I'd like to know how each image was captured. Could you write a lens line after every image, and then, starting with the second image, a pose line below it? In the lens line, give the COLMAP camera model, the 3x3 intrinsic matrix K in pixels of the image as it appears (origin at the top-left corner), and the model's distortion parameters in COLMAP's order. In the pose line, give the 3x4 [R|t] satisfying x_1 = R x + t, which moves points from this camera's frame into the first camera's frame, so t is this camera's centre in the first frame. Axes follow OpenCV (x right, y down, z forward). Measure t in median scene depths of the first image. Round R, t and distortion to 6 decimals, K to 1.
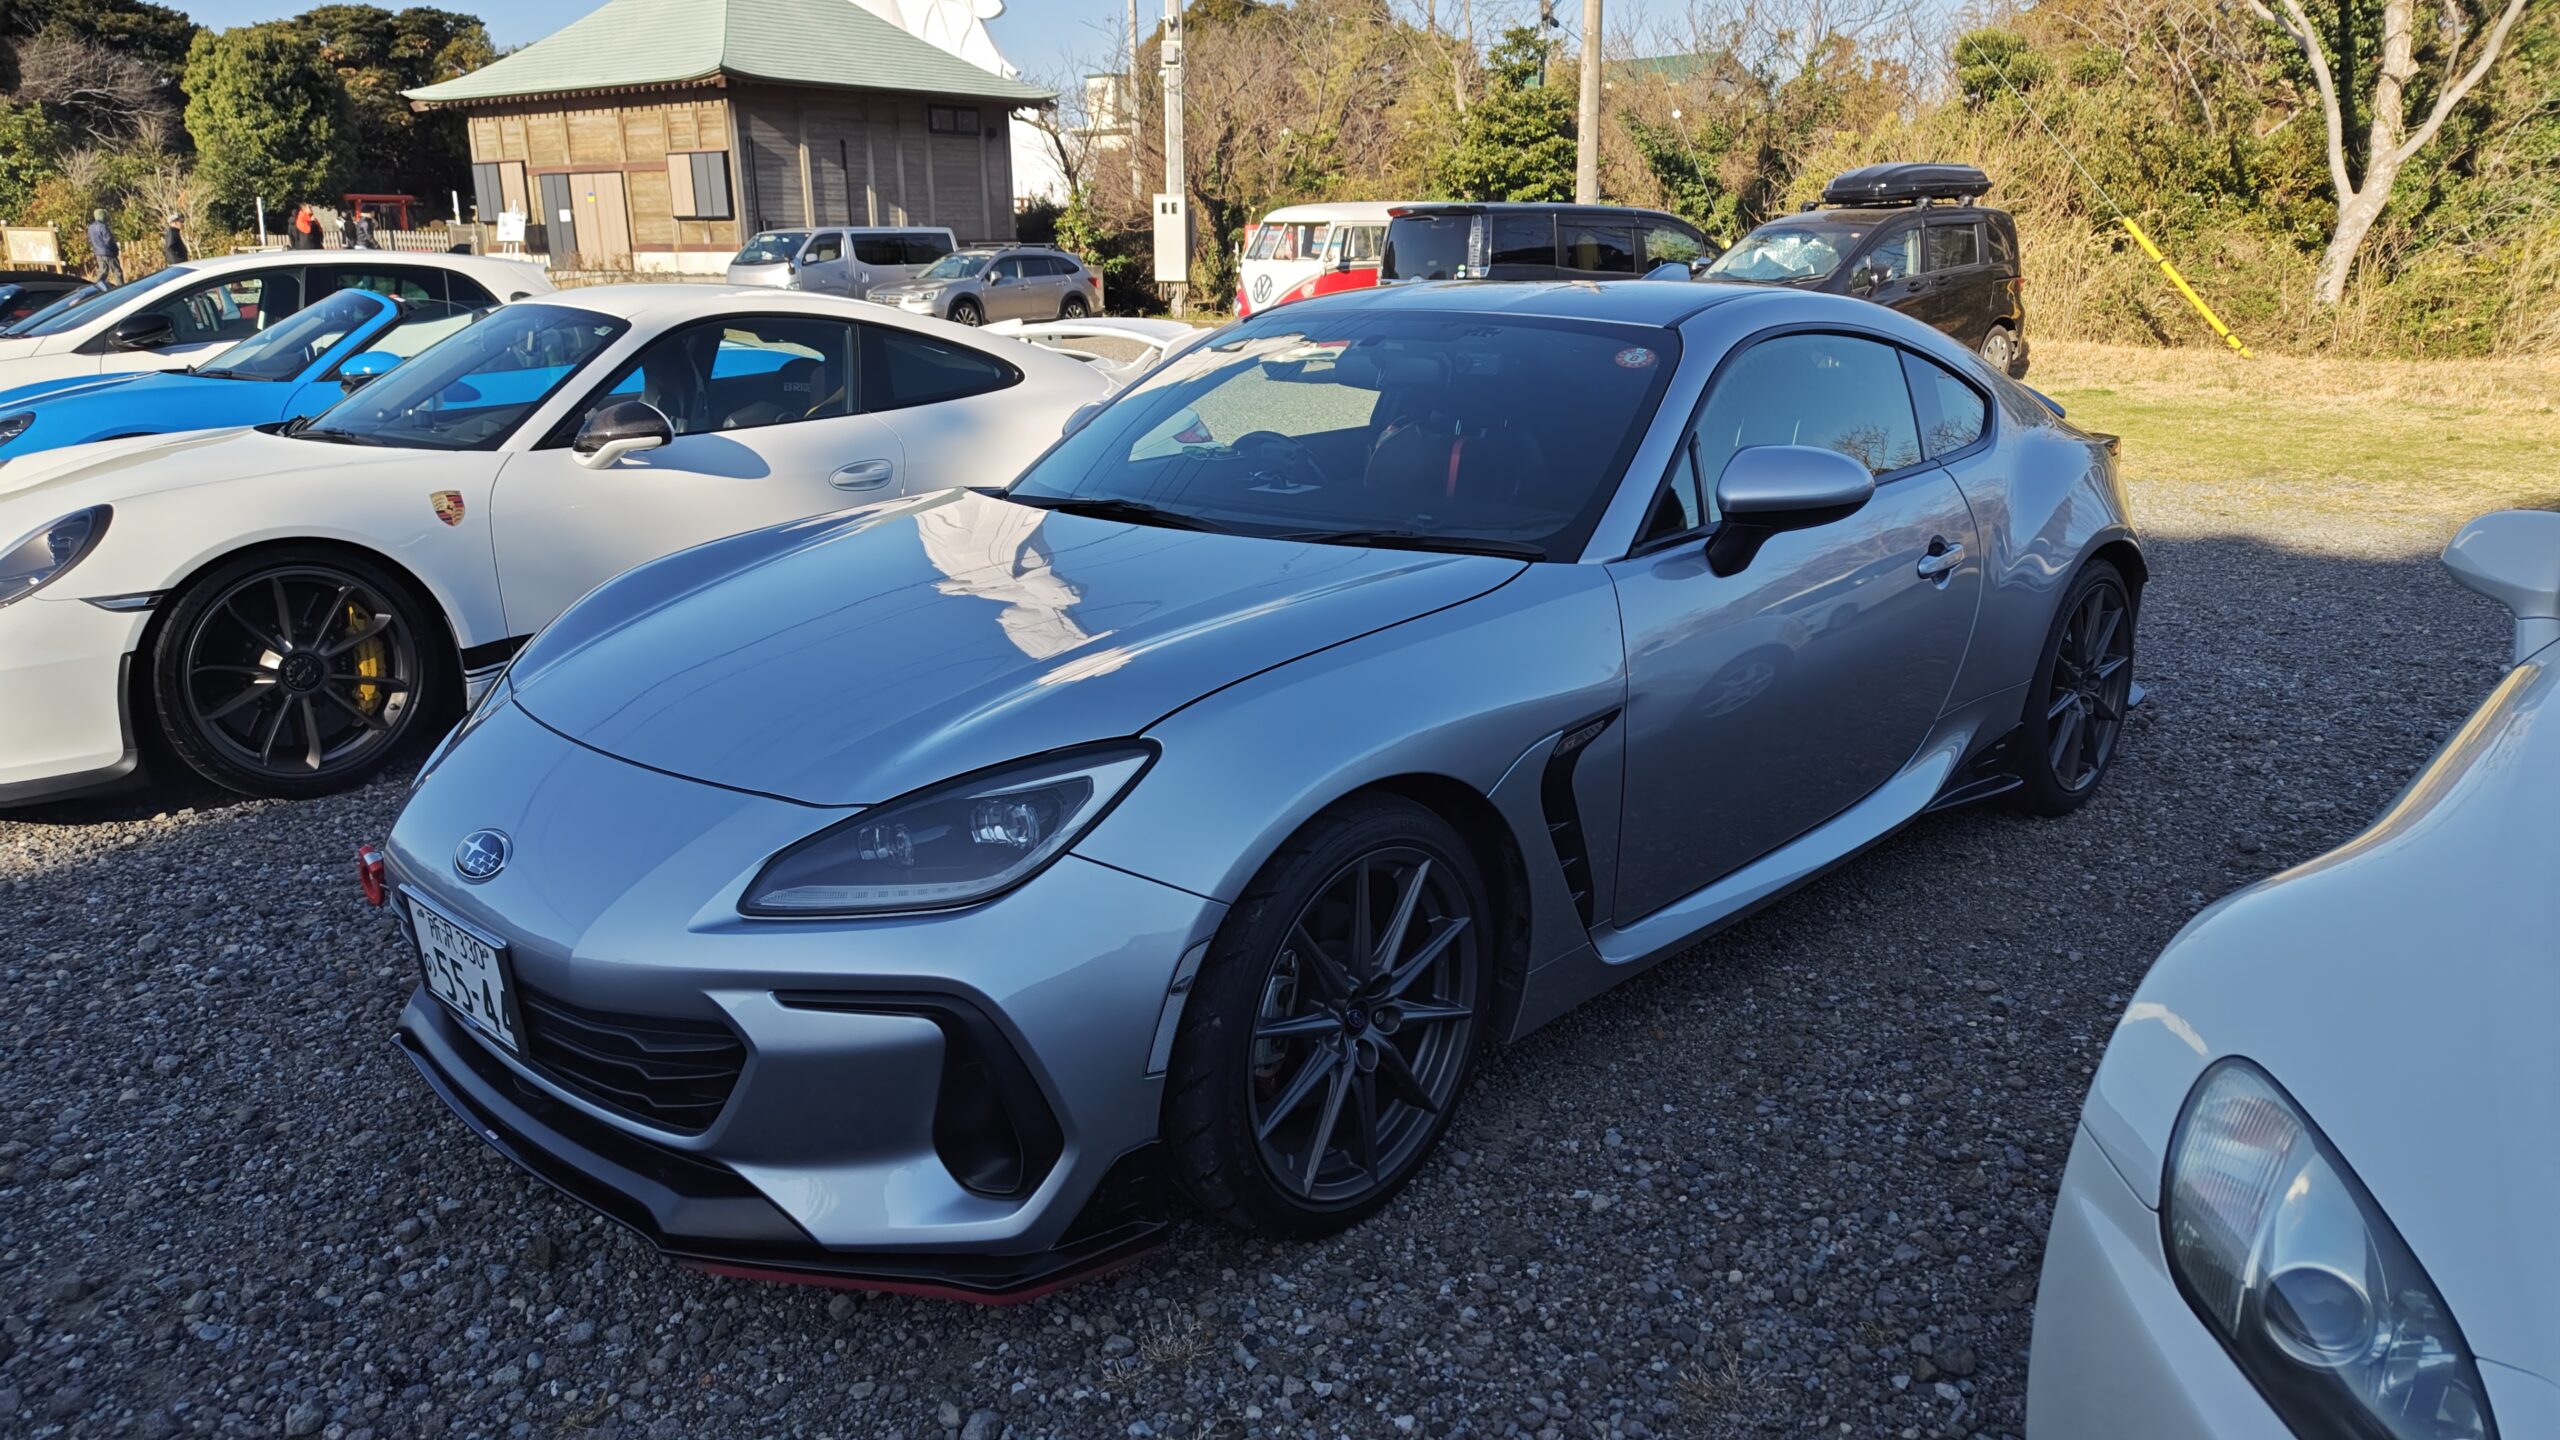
lens RADIAL K [[1710.0, 0, 1280.0], [0, 1710.0, 720.0], [0, 0, 1]] dist [0.063663, -0.106360]
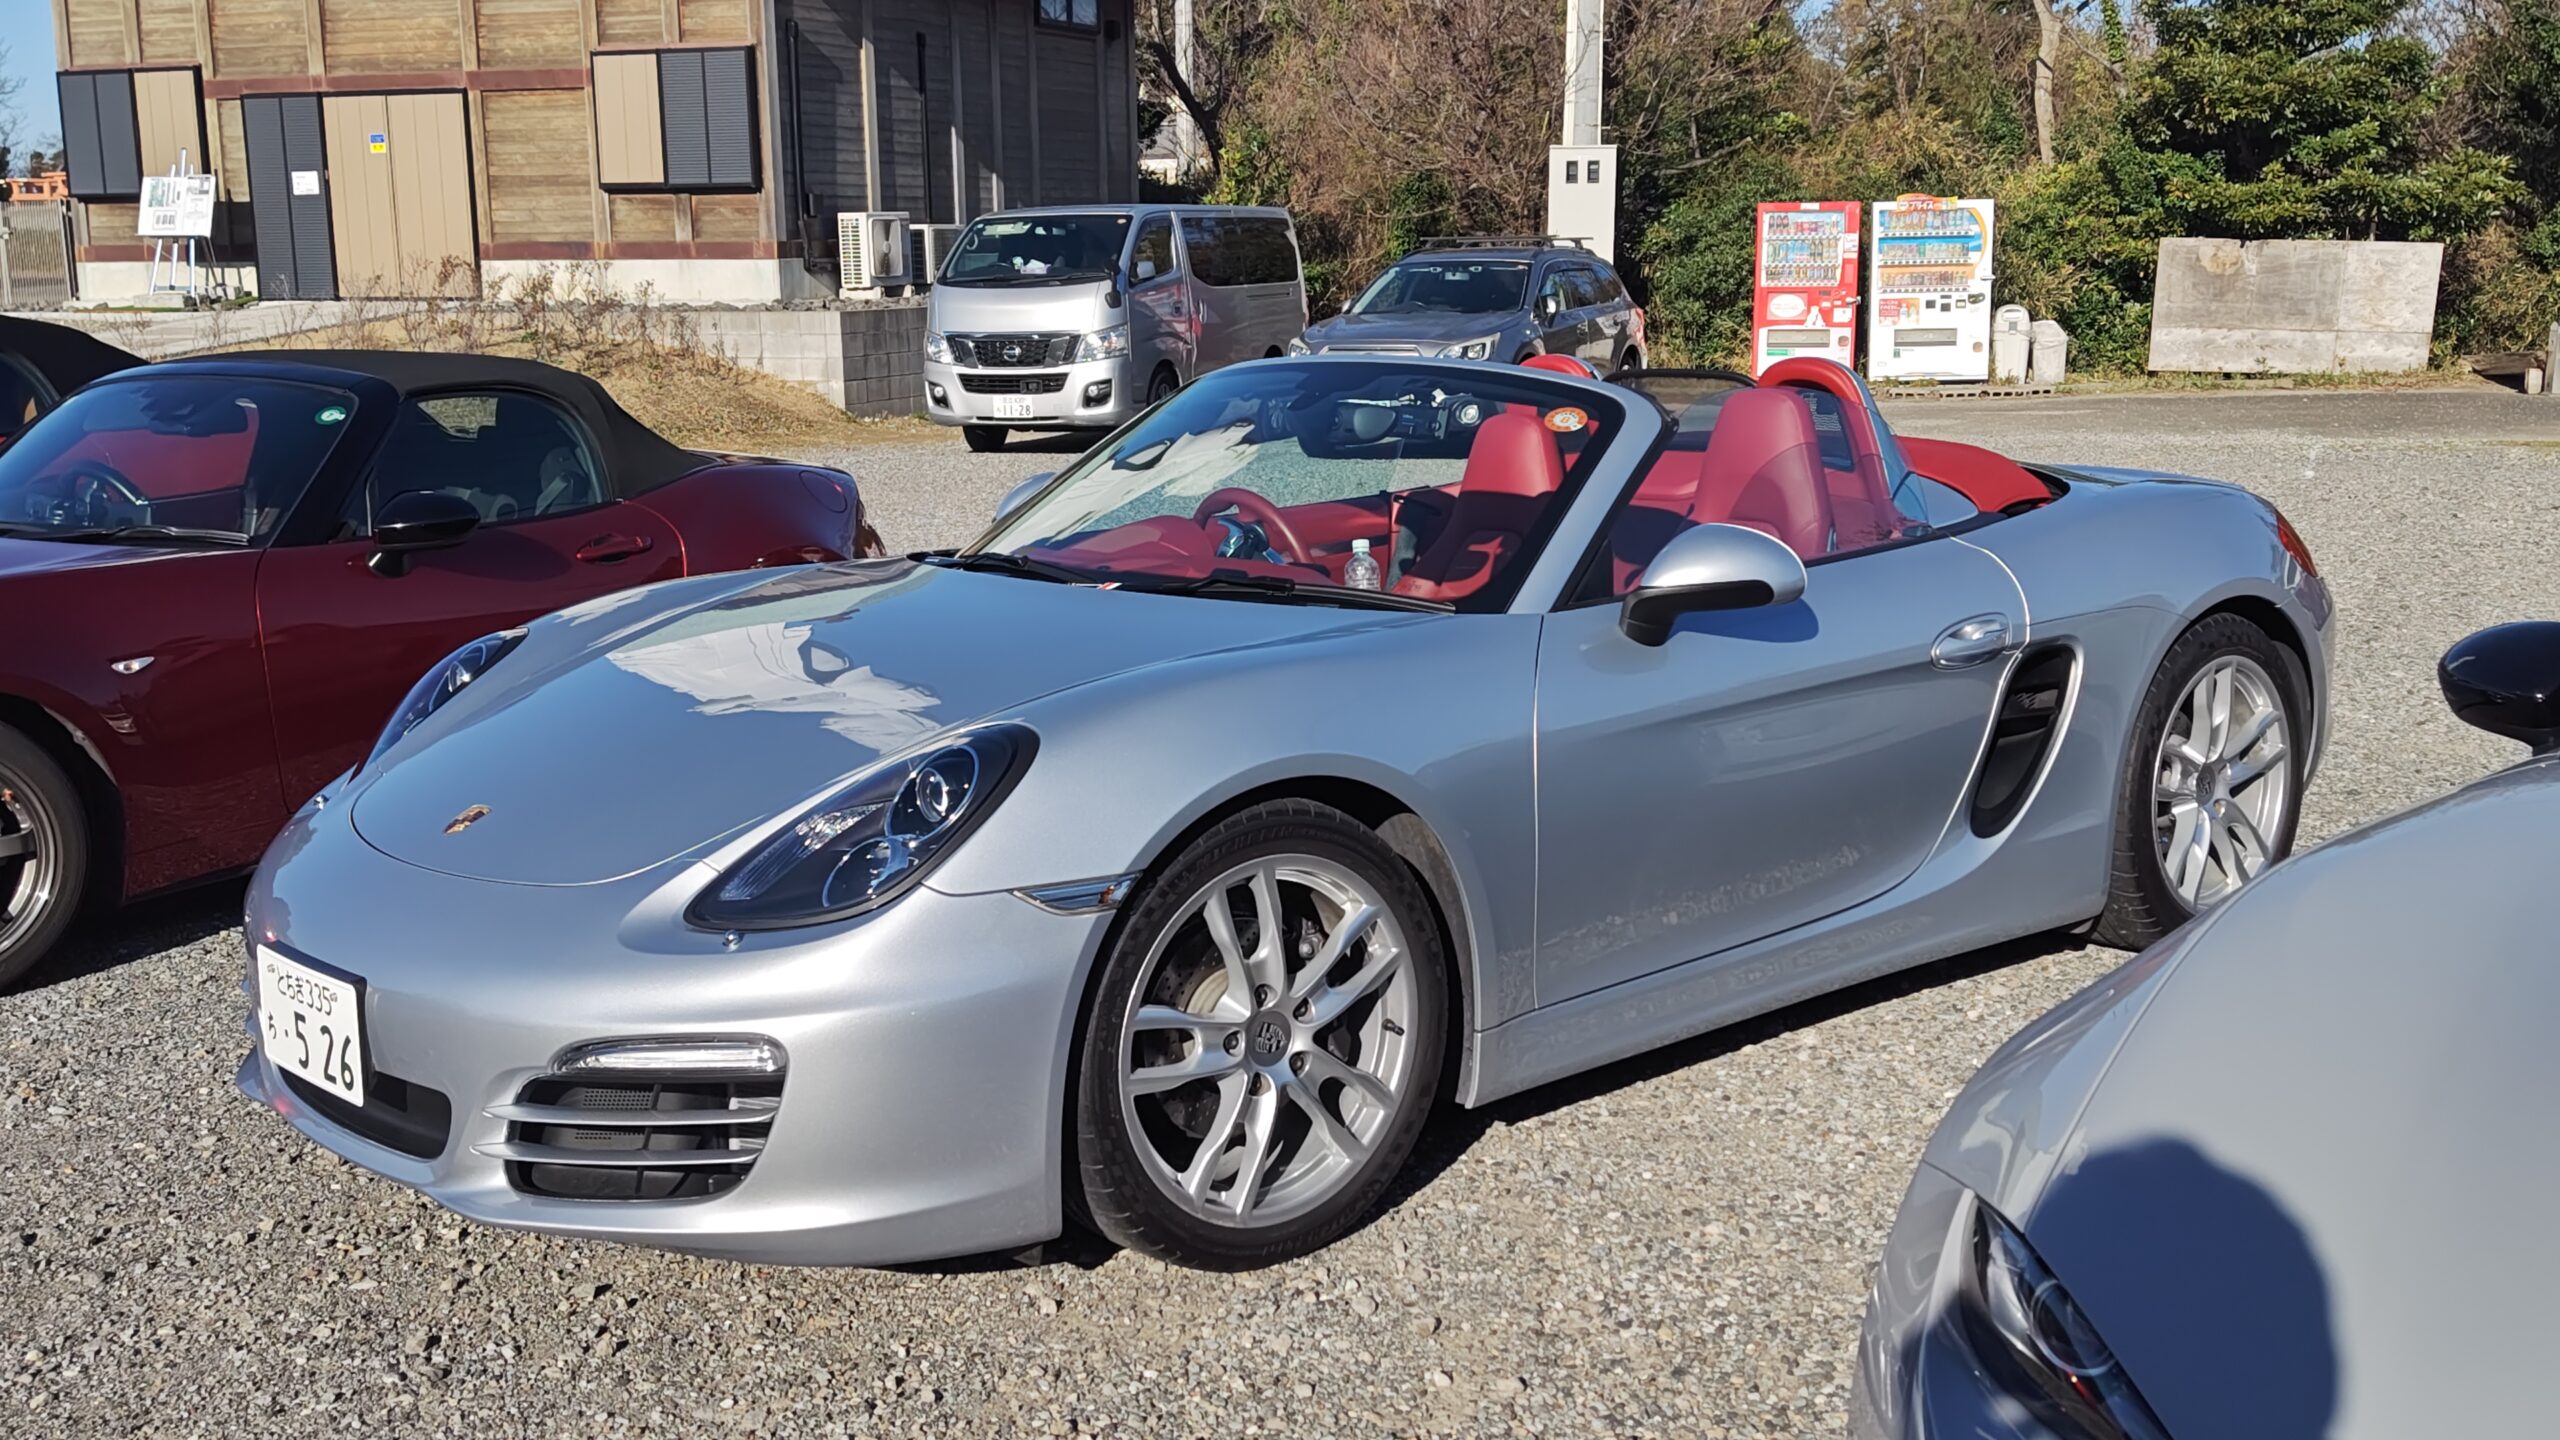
lens RADIAL K [[2610.4, 0, 1280.0], [0, 2610.4, 720.0], [0, 0, 1]] dist [0.066955, -0.109882]
pose [[0.980402, -0.035392, 0.193804, -0.314251], [0.053412, 0.994638, -0.088559, -0.075447], [-0.189631, 0.097175, 0.977035, 0.285938]]
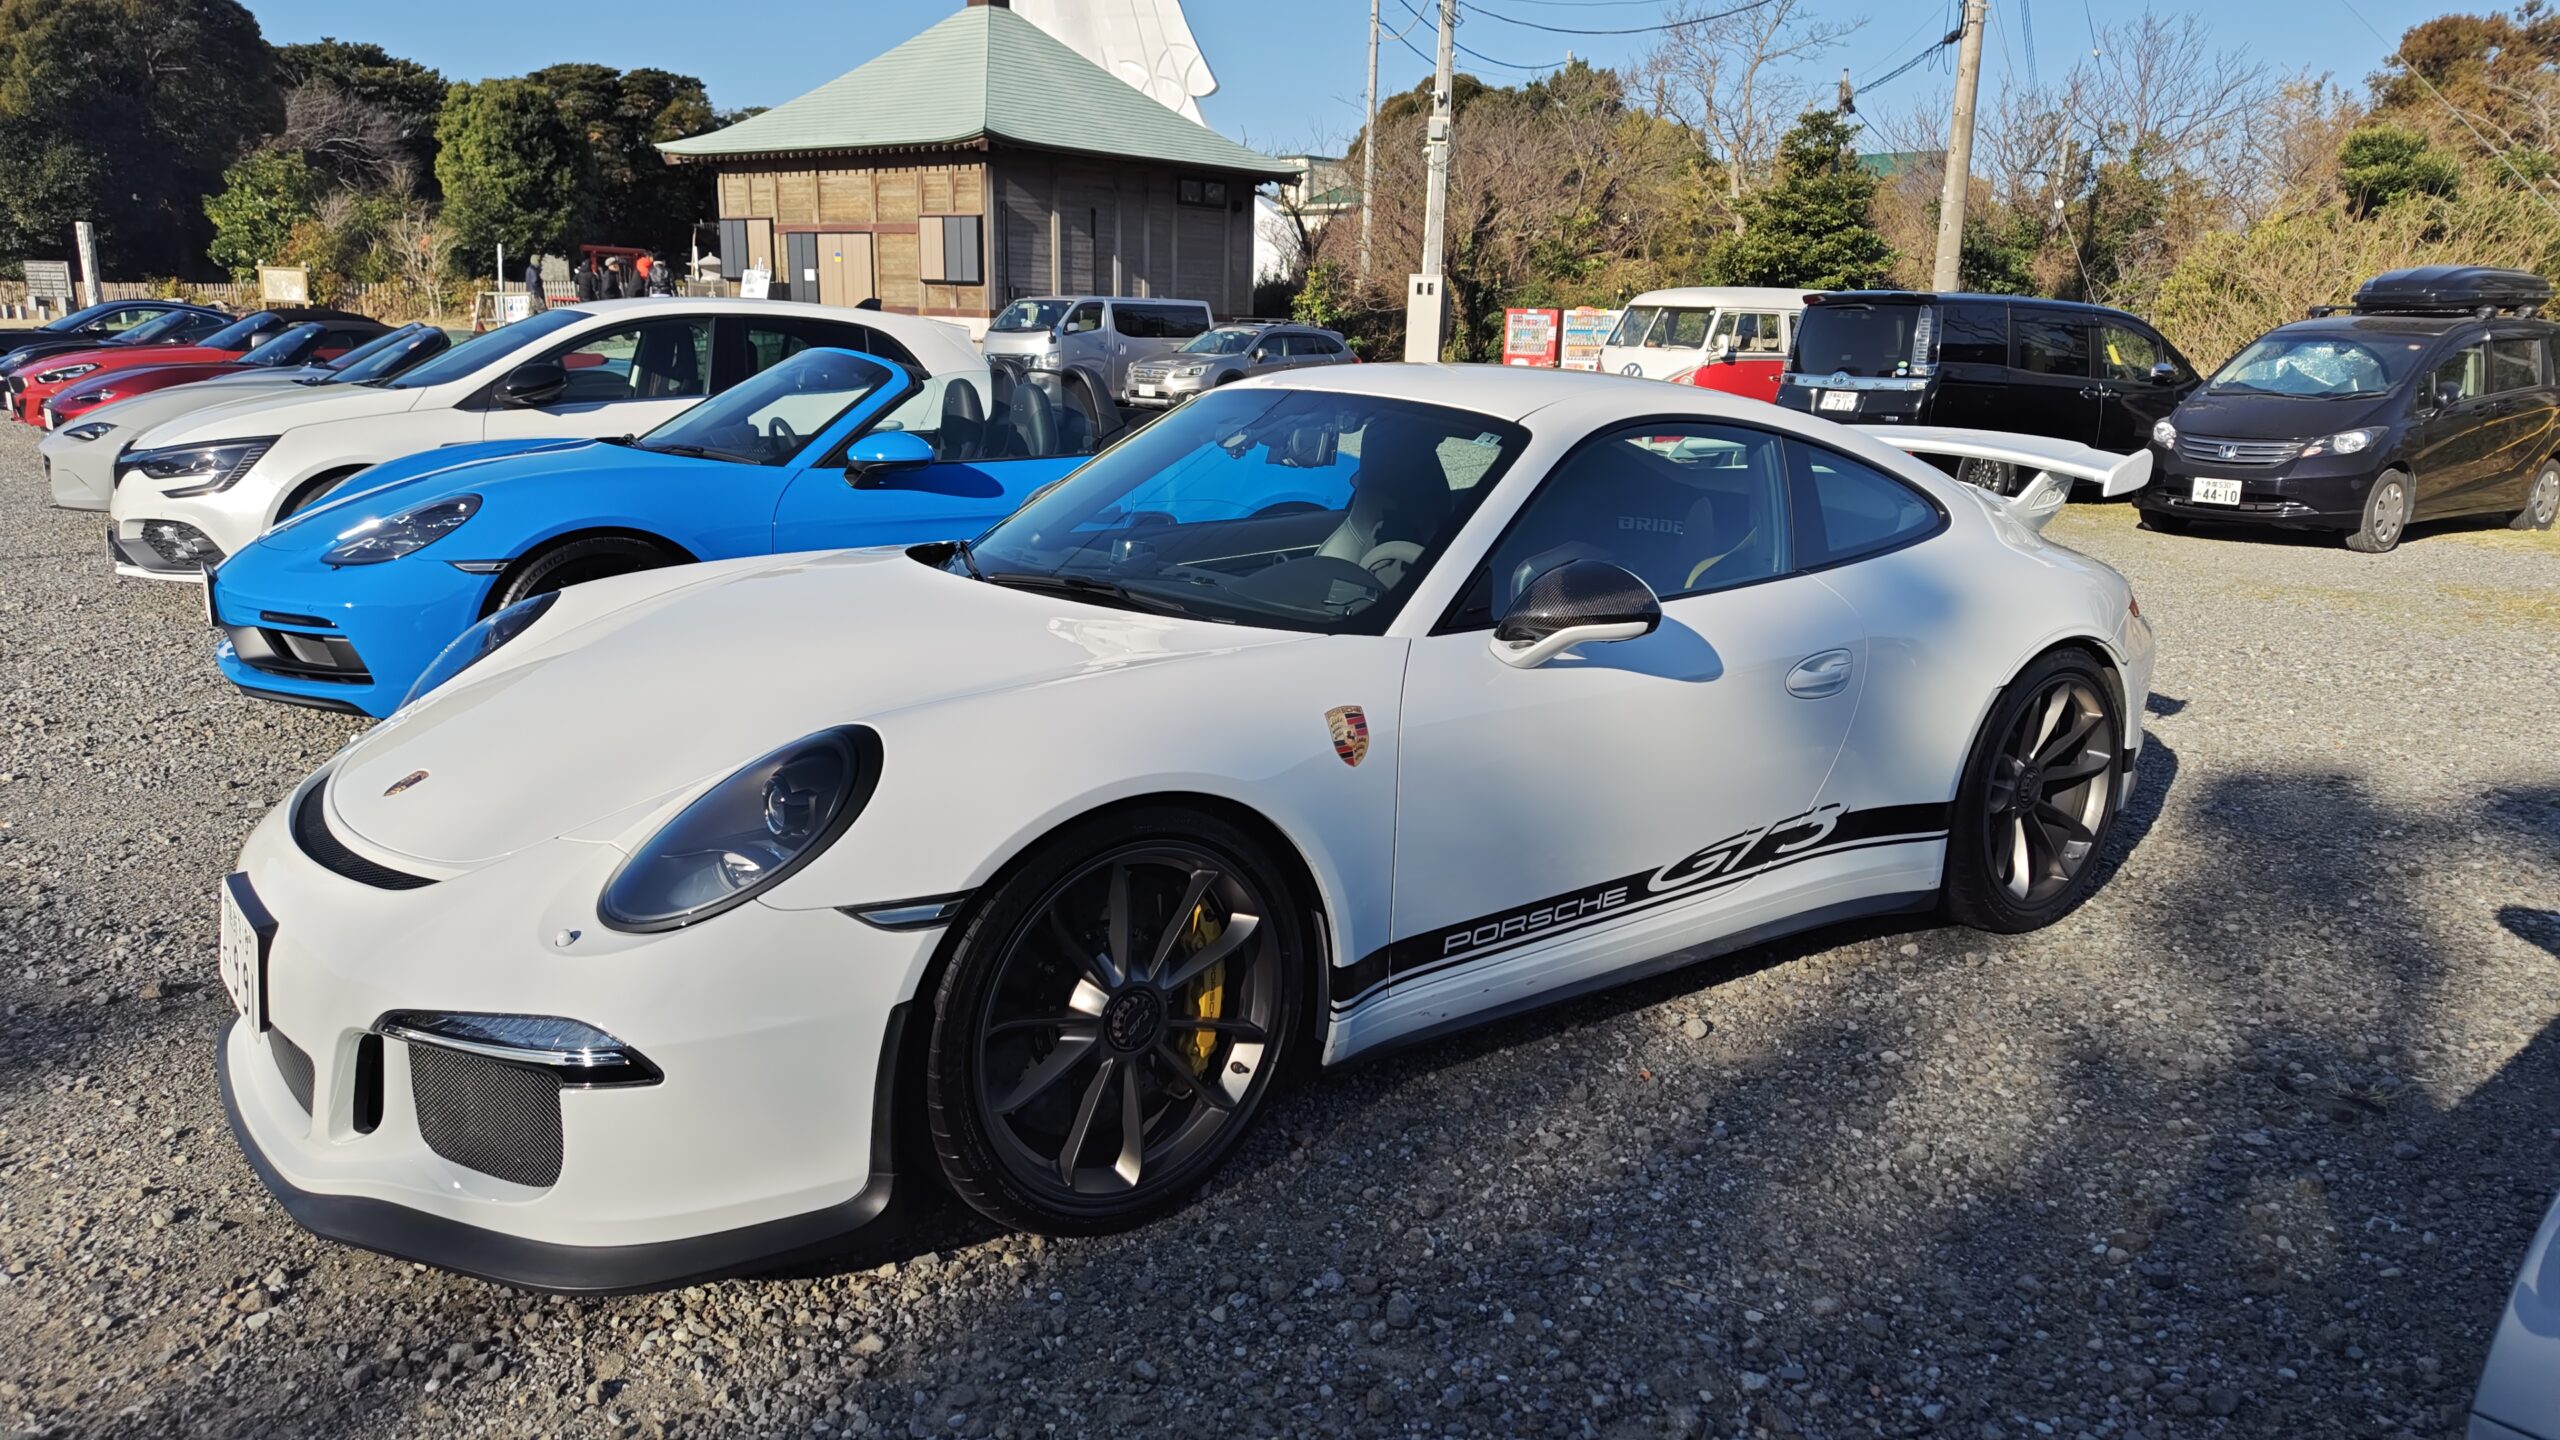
lens RADIAL K [[1710.0, 0, 1280.0], [0, 1710.0, 720.0], [0, 0, 1]] dist [0.063663, -0.106360]
pose [[0.995549, 0.055080, -0.076480, -0.060104], [-0.058422, 0.997401, -0.042160, -0.013338], [0.073959, 0.046441, 0.996179, 0.053796]]
